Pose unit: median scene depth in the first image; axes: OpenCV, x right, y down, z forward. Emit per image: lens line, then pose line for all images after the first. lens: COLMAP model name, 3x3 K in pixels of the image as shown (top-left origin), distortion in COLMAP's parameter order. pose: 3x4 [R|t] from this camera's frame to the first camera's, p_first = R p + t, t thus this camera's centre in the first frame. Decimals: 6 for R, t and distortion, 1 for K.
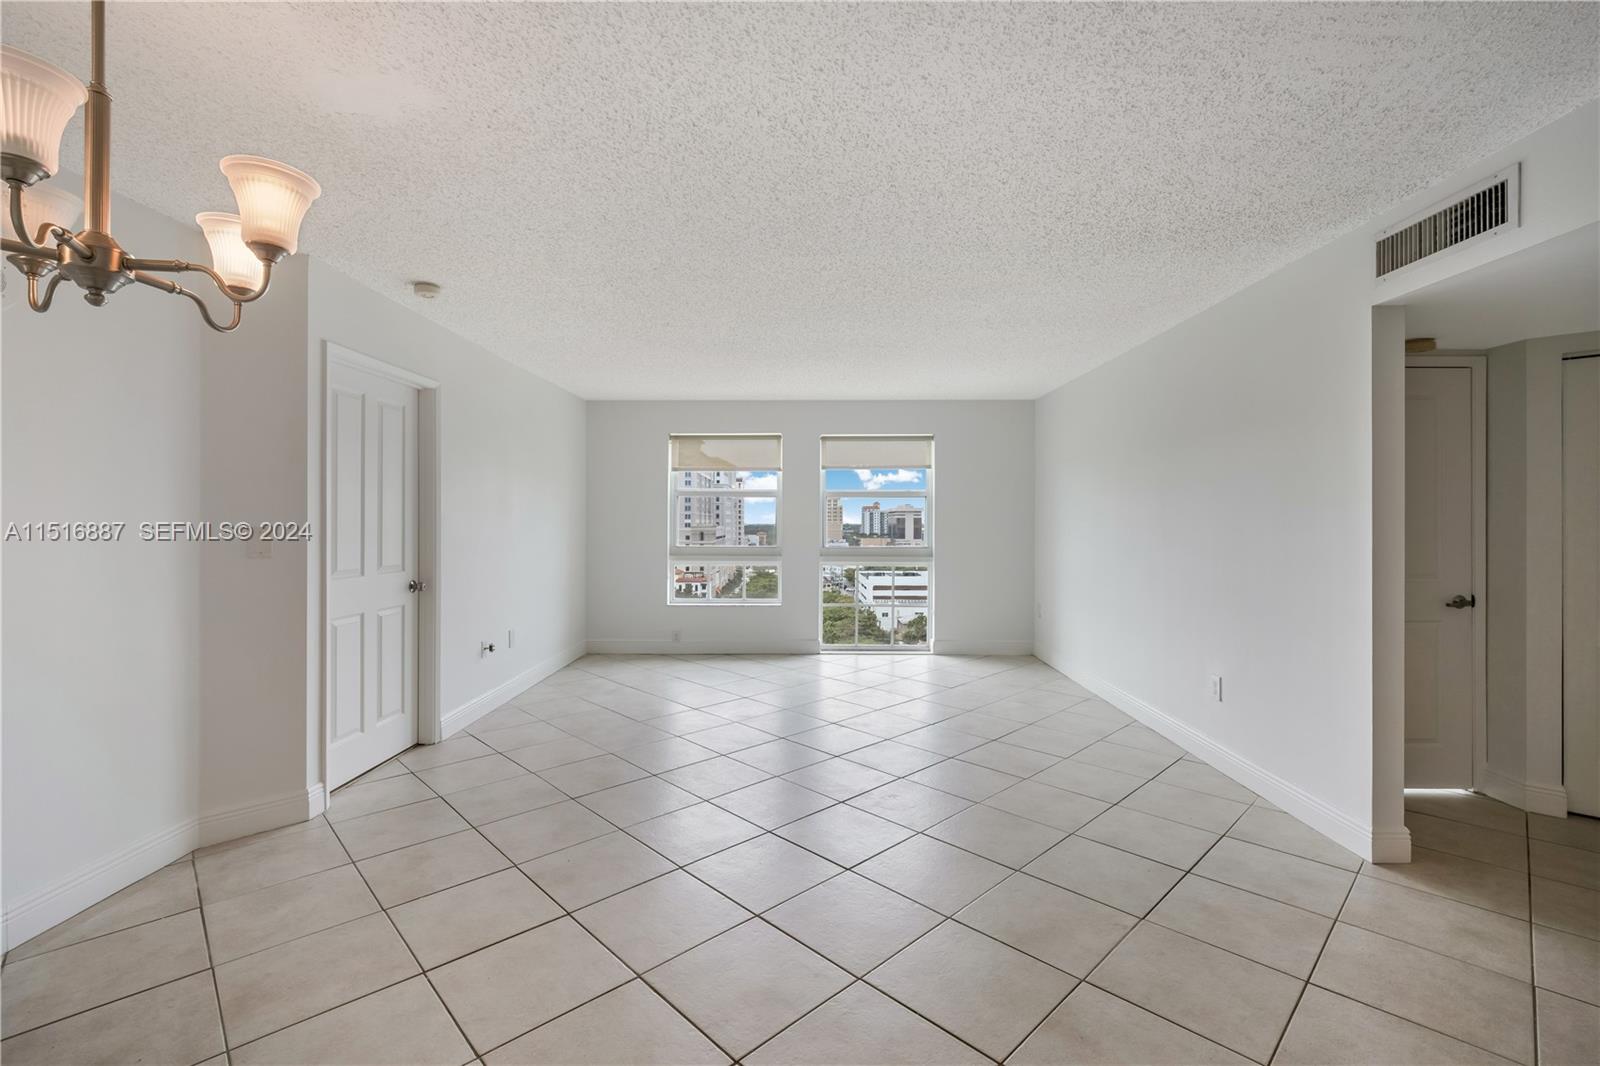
lens RADIAL K [[703.6, 0, 802.1], [0, 703.6, 526.9], [0, 0, 1]] dist [-0.002233, 0.005875]
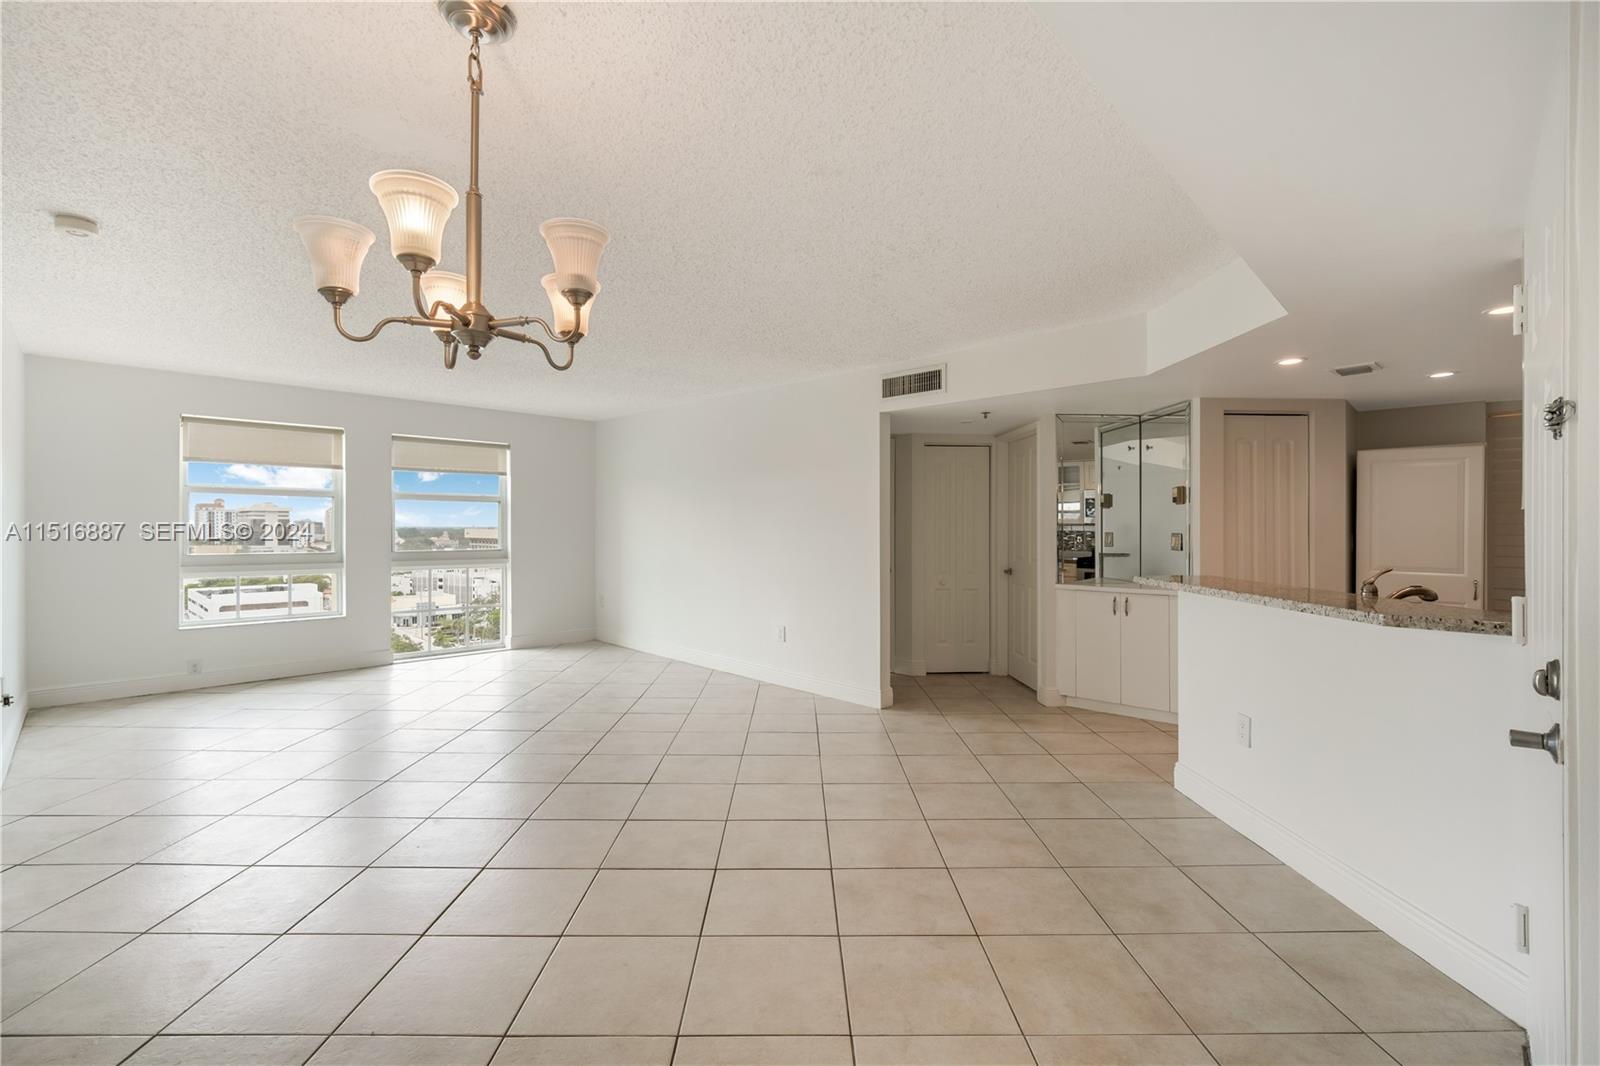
lens RADIAL K [[703.6, 0, 802.1], [0, 703.6, 526.9], [0, 0, 1]] dist [-0.002233, 0.005875]
pose [[0.694639, 0.001137, 0.719358, -0.273793], [0.001851, 0.999993, -0.003367, -0.000776], [-0.719356, 0.003671, 0.694632, -0.060474]]
